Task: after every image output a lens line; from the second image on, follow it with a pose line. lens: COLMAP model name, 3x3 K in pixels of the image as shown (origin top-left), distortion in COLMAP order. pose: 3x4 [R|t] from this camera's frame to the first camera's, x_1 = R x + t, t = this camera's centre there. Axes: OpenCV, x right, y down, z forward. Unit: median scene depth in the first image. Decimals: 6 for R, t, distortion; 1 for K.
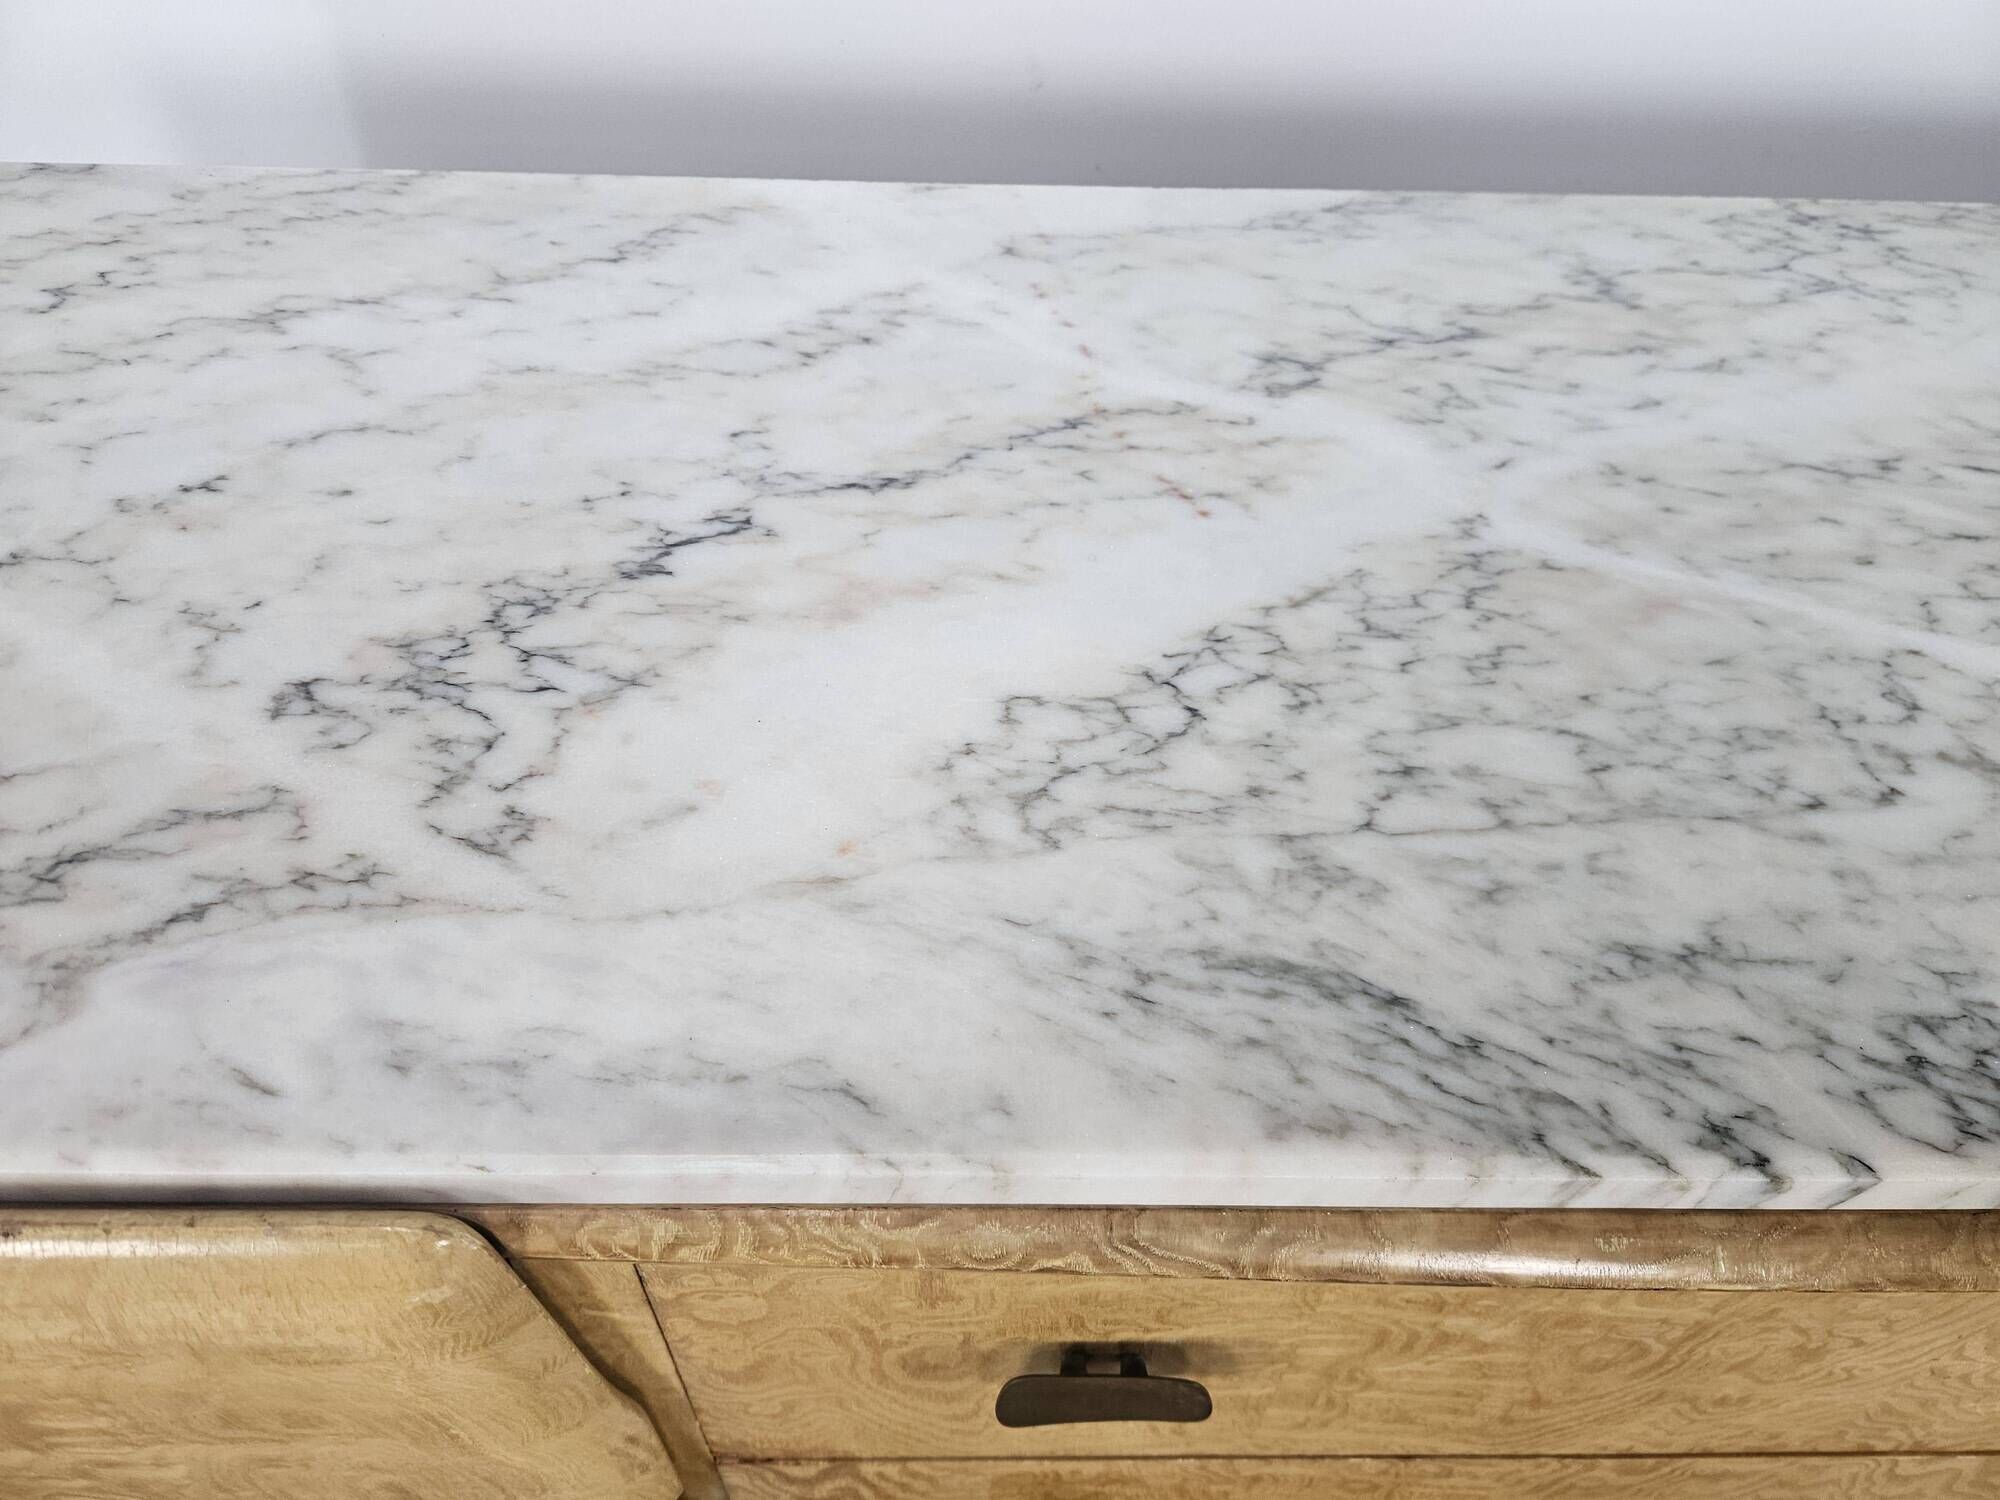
lens RADIAL K [[1363.6, 0, 996.7], [0, 1363.6, 739.2], [0, 0, 1]] dist [0.056622, -0.057990]
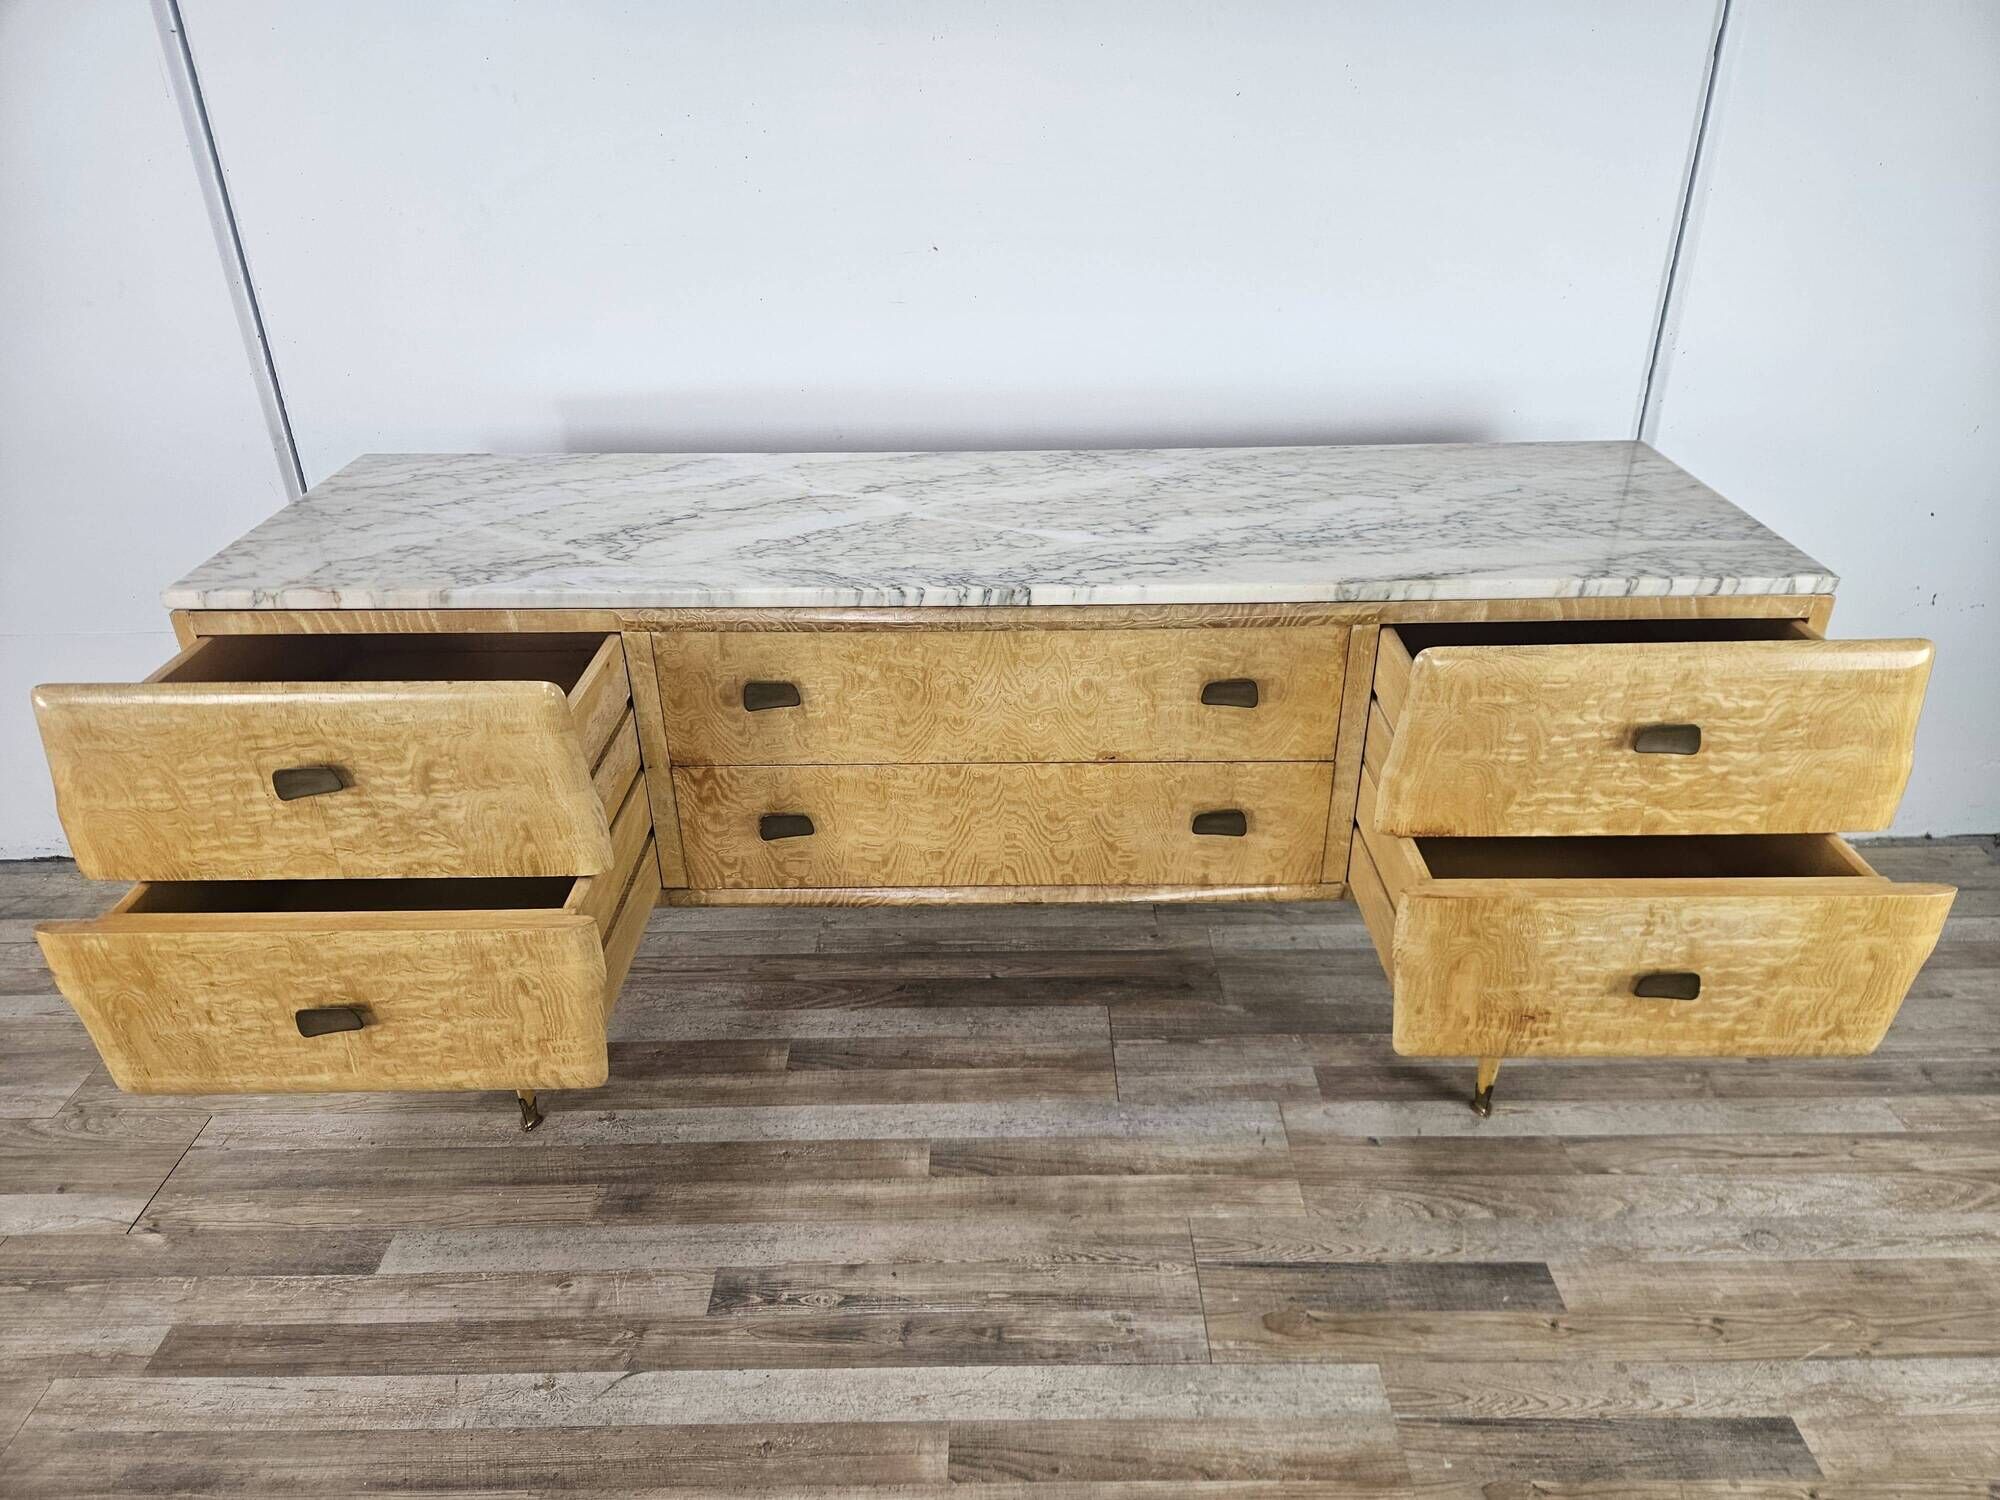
lens RADIAL K [[1363.6, 0, 1008.4], [0, 1363.6, 737.7], [0, 0, 1]] dist [0.056622, -0.057990]
pose [[0.999331, -0.025392, -0.026339, 0.760322], [0.015801, 0.948883, -0.315233, 1.639515], [0.032997, 0.314606, 0.948649, -2.312950]]
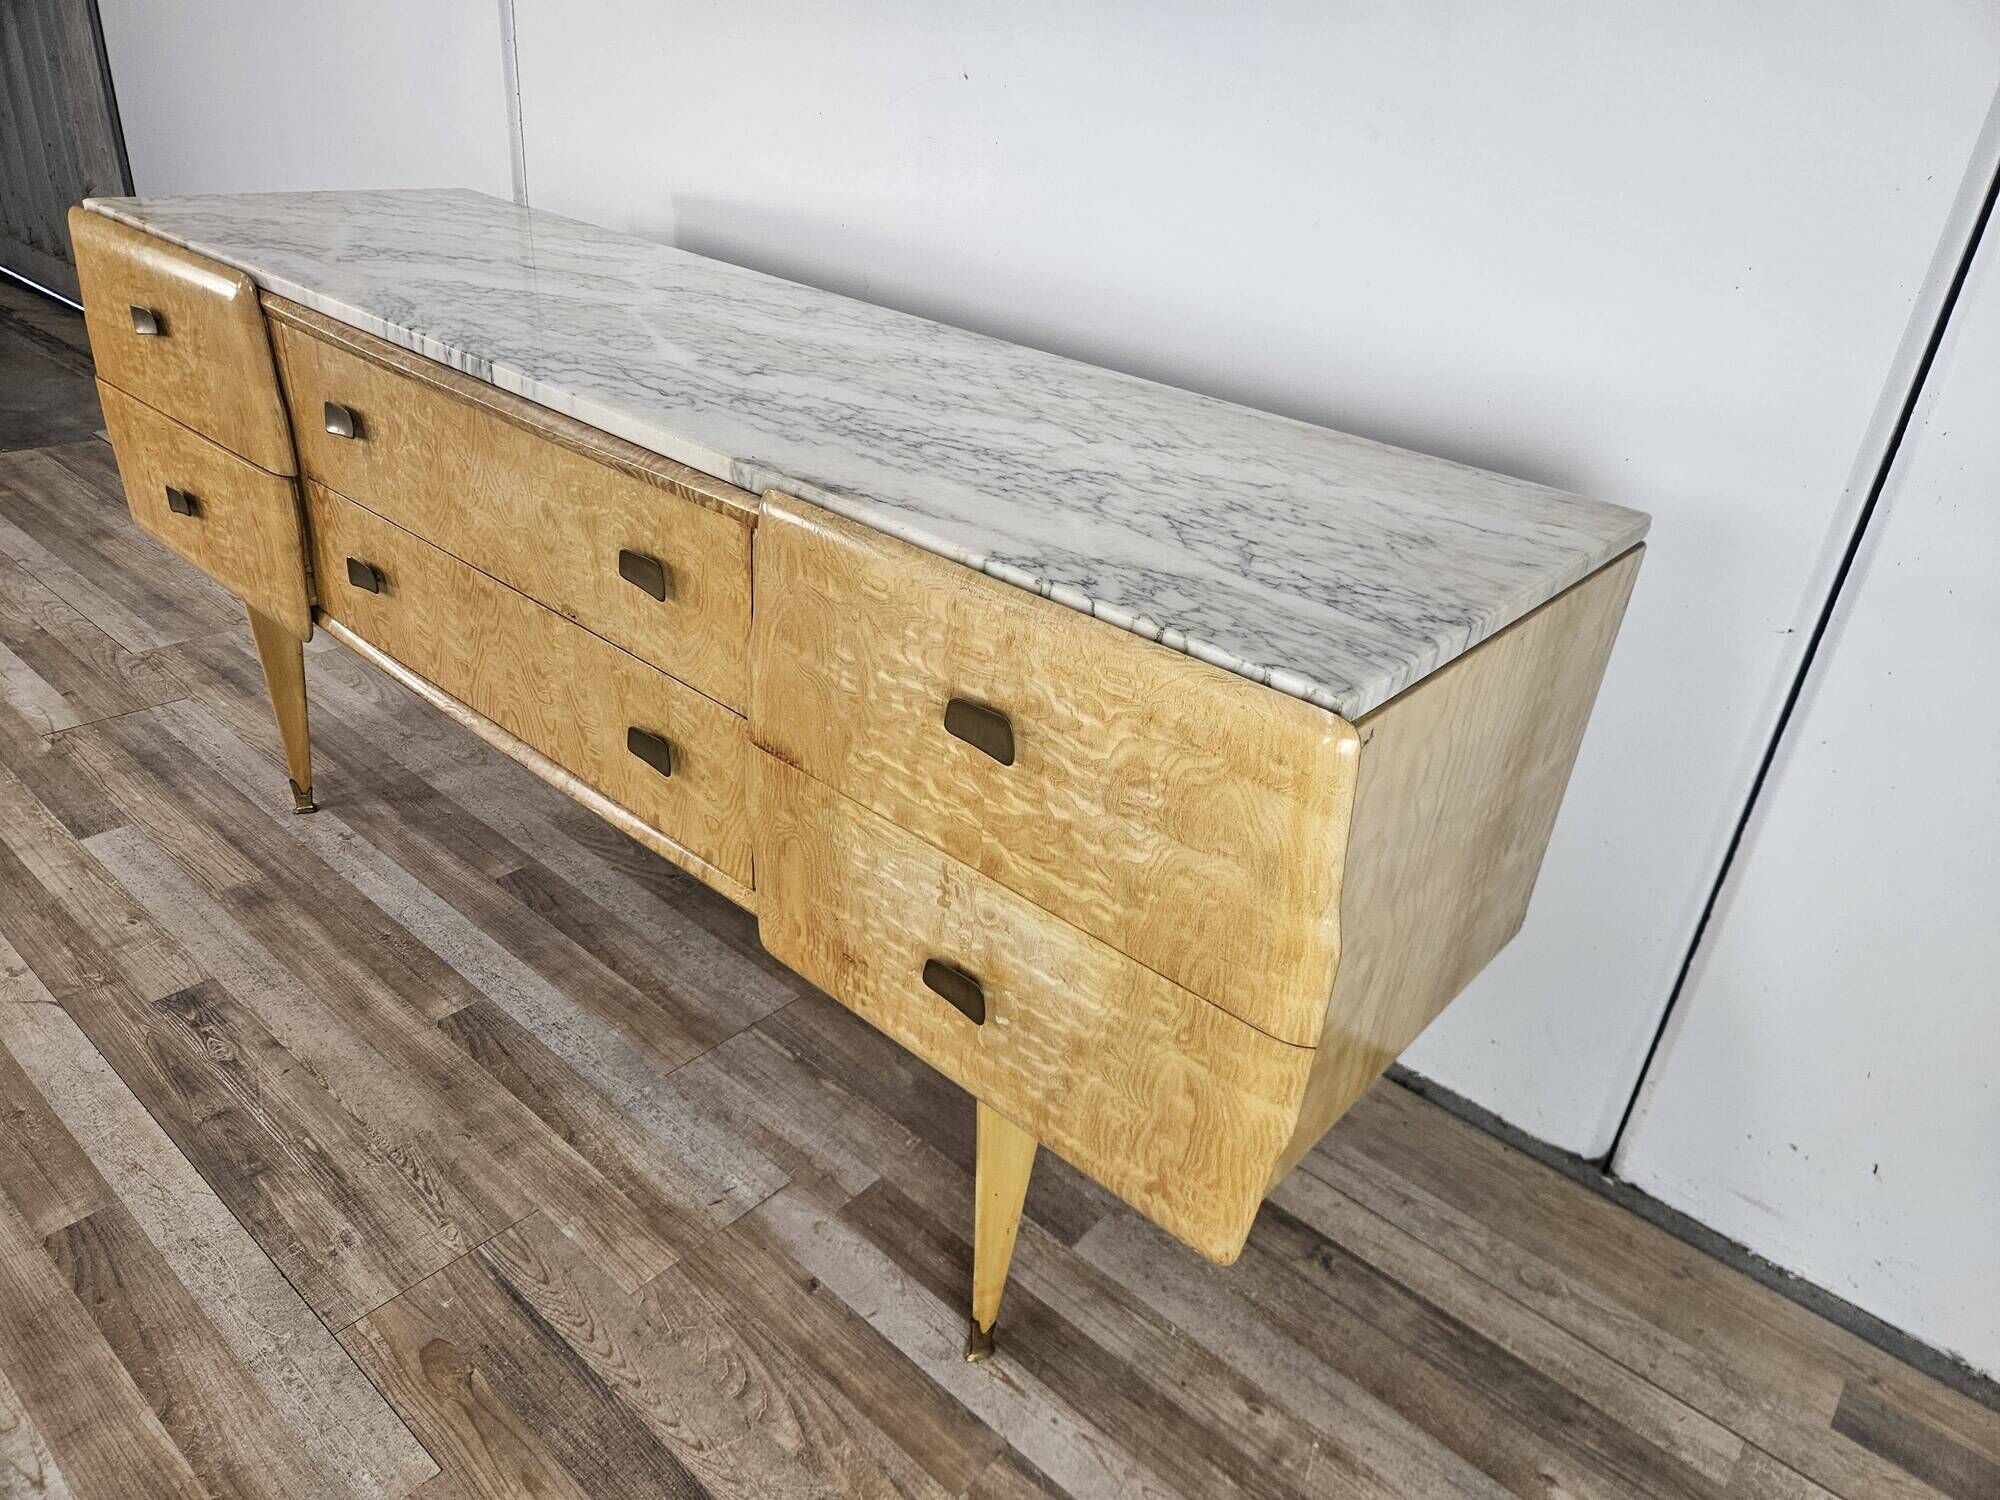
lens RADIAL K [[1363.6, 0, 1017.9], [0, 1363.6, 741.4], [0, 0, 1]] dist [0.056622, -0.057990]
pose [[0.750742, 0.348688, -0.561073, 3.360011], [-0.525220, 0.830205, -0.186823, 0.833866], [0.400663, 0.434943, 0.806408, -0.738632]]
